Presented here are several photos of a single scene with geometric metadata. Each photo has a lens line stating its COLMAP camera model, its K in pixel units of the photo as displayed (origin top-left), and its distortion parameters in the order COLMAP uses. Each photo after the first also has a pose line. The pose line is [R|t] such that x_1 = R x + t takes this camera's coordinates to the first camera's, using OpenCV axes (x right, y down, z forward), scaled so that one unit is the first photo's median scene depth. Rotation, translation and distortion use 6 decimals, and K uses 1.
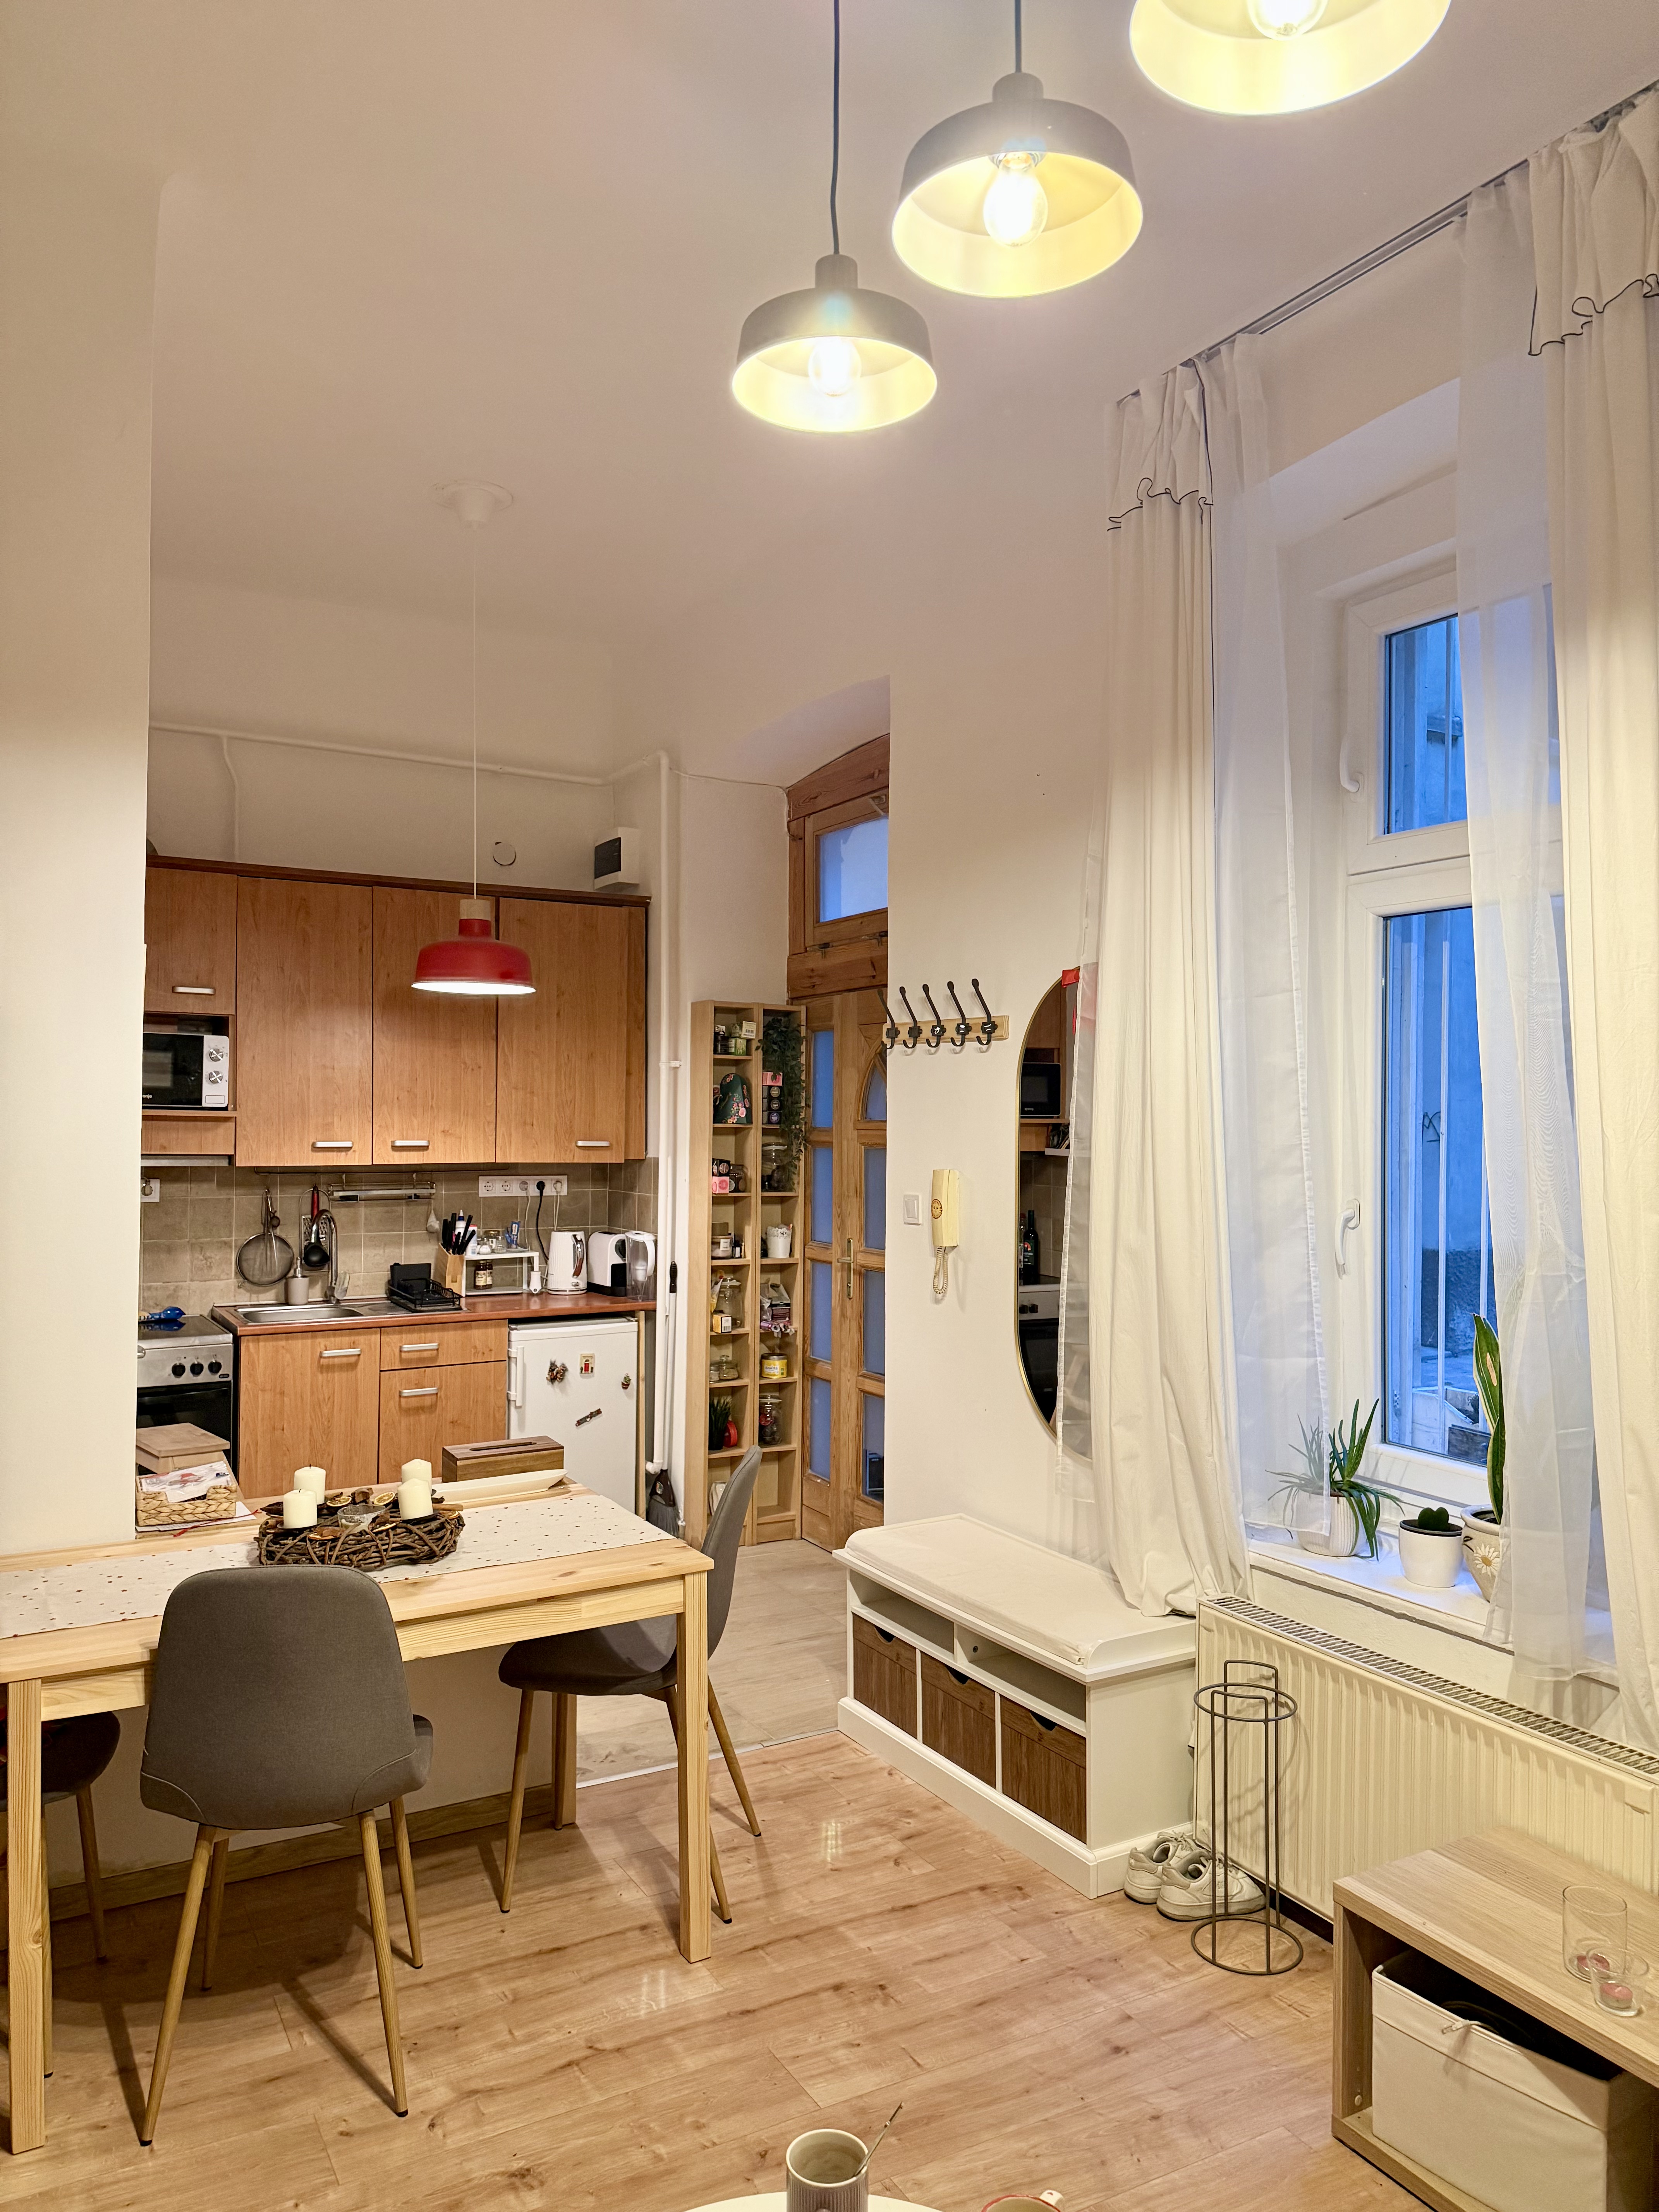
lens RADIAL K [[1548.8, 0, 829.5], [0, 1548.8, 1106.0], [0, 0, 1]] dist [0.091972, -0.106788]
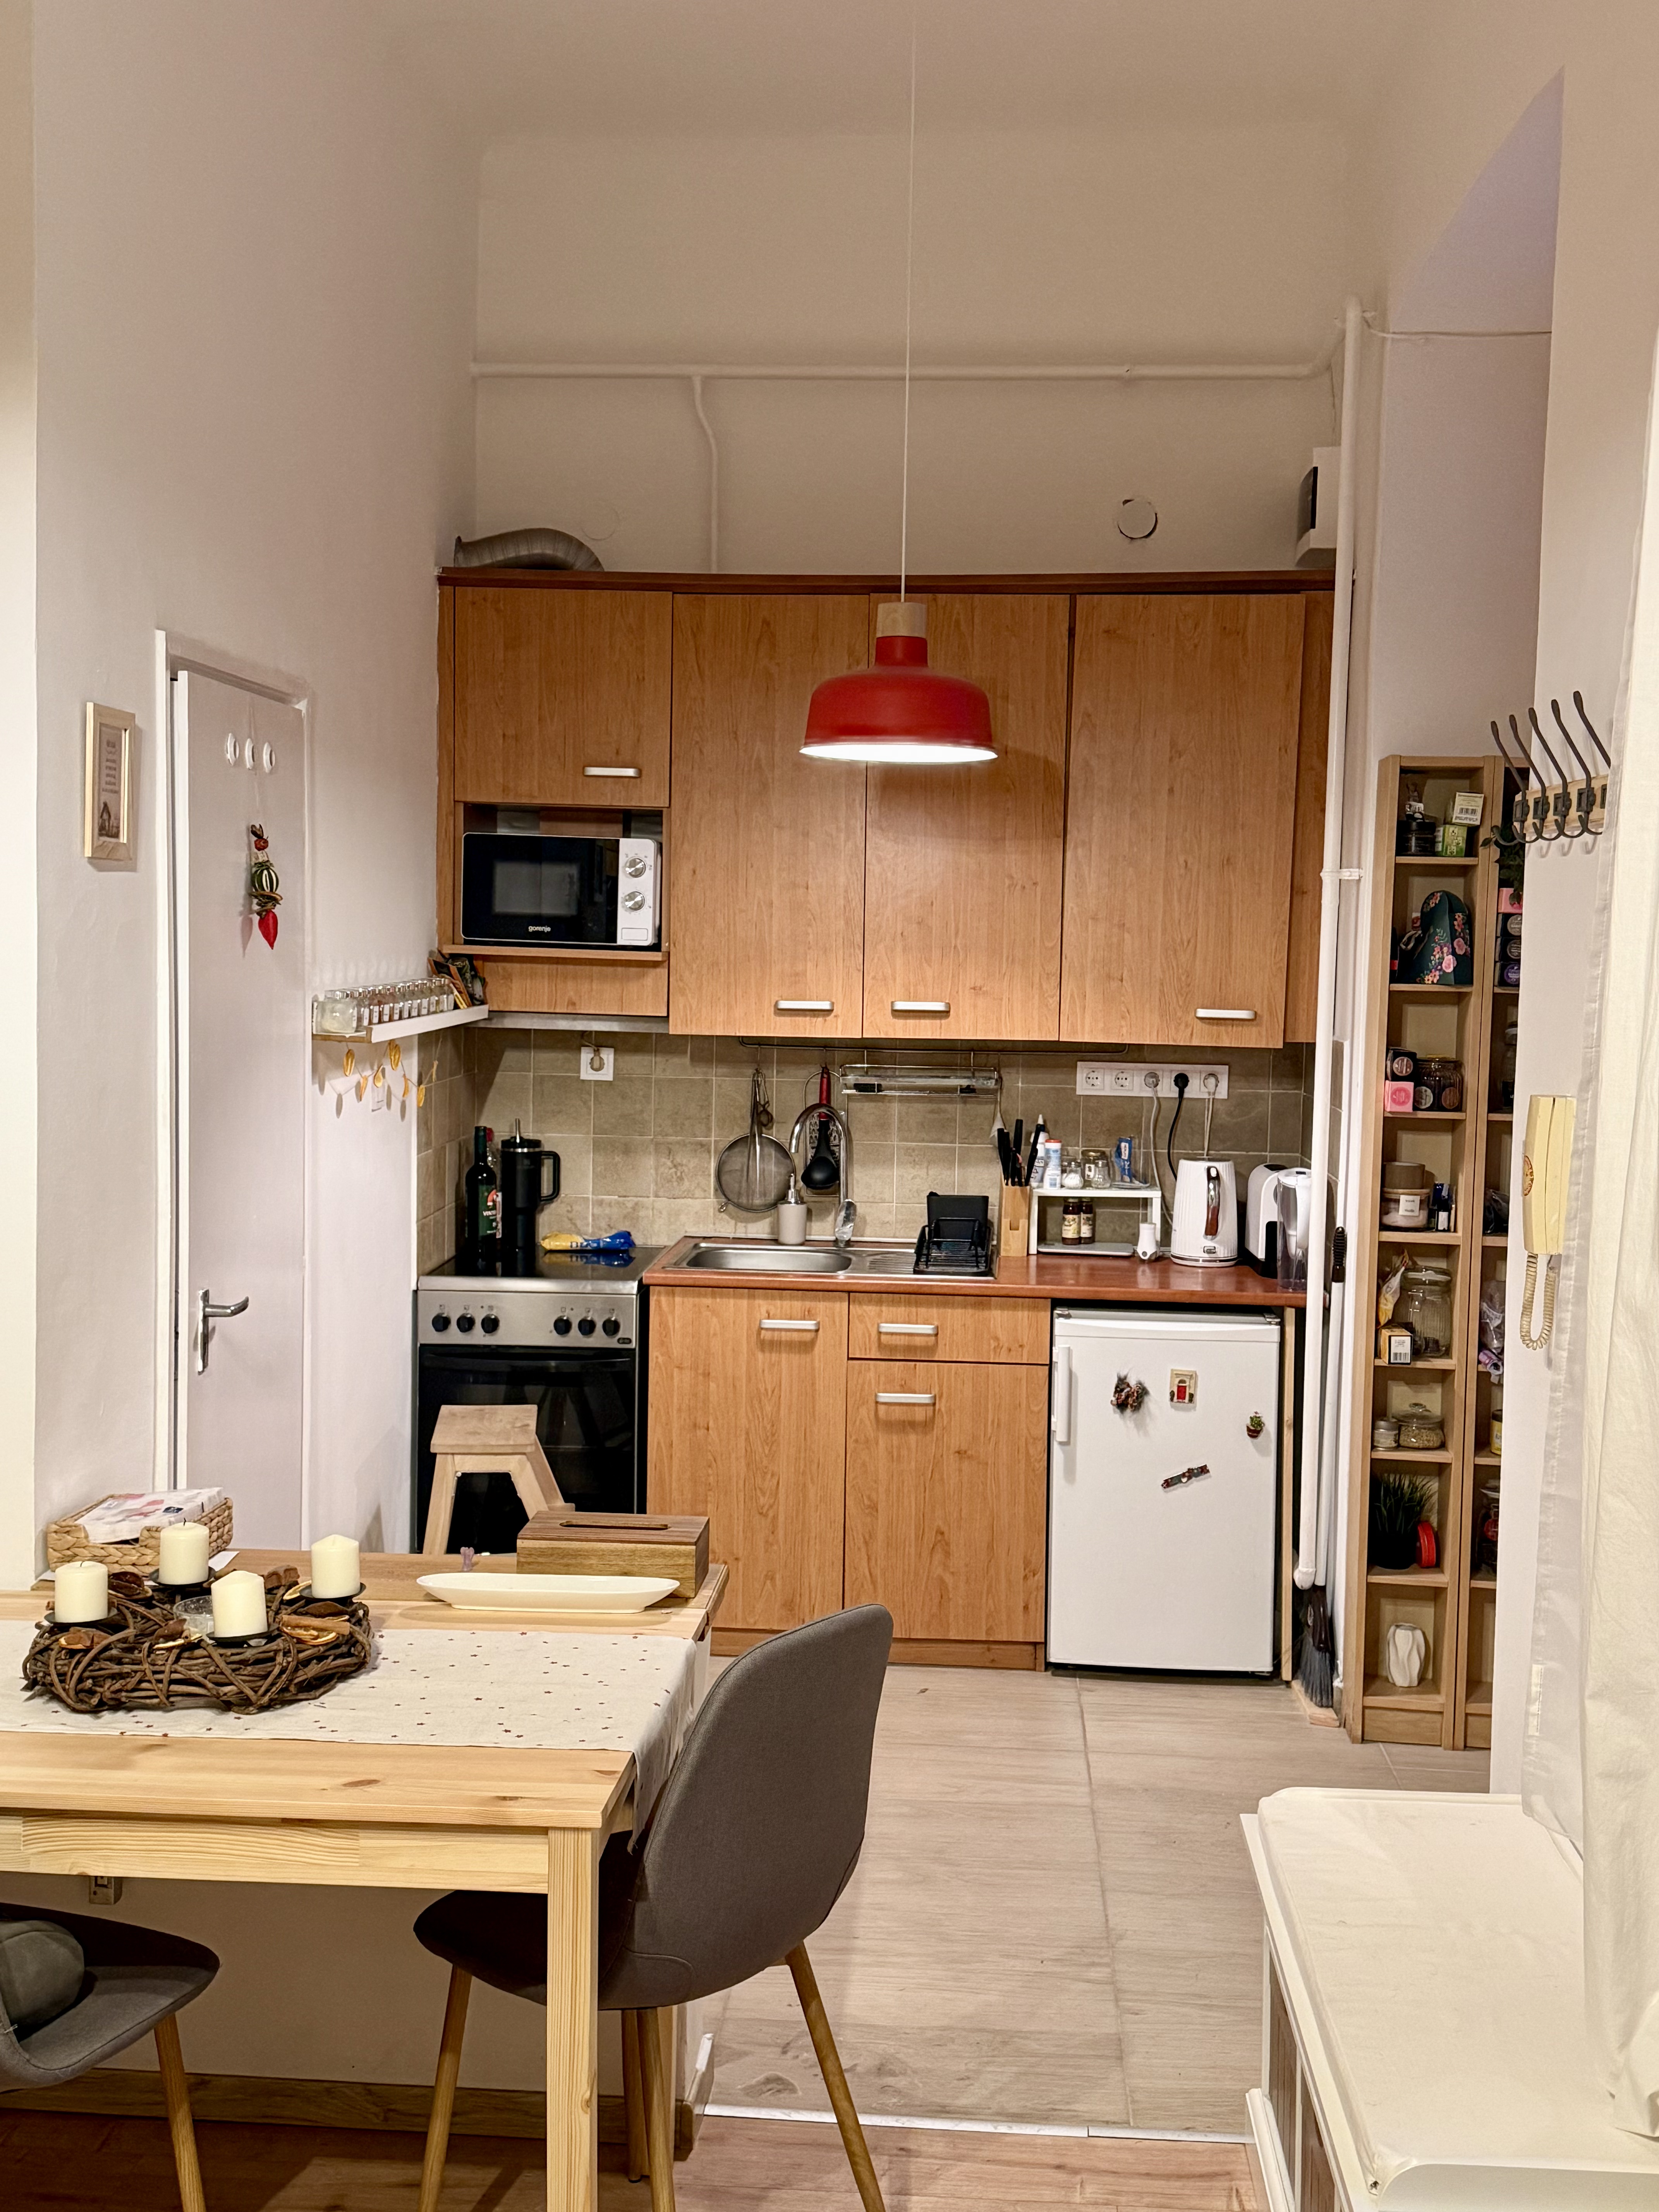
lens RADIAL K [[2306.7, 0, 829.5], [0, 2306.7, 1106.0], [0, 0, 1]] dist [0.246461, -0.736182]
pose [[0.826321, 0.050428, -0.560937, 0.224396], [-0.008507, 0.996987, 0.077097, -0.007441], [0.563135, -0.058935, 0.824261, 0.204707]]
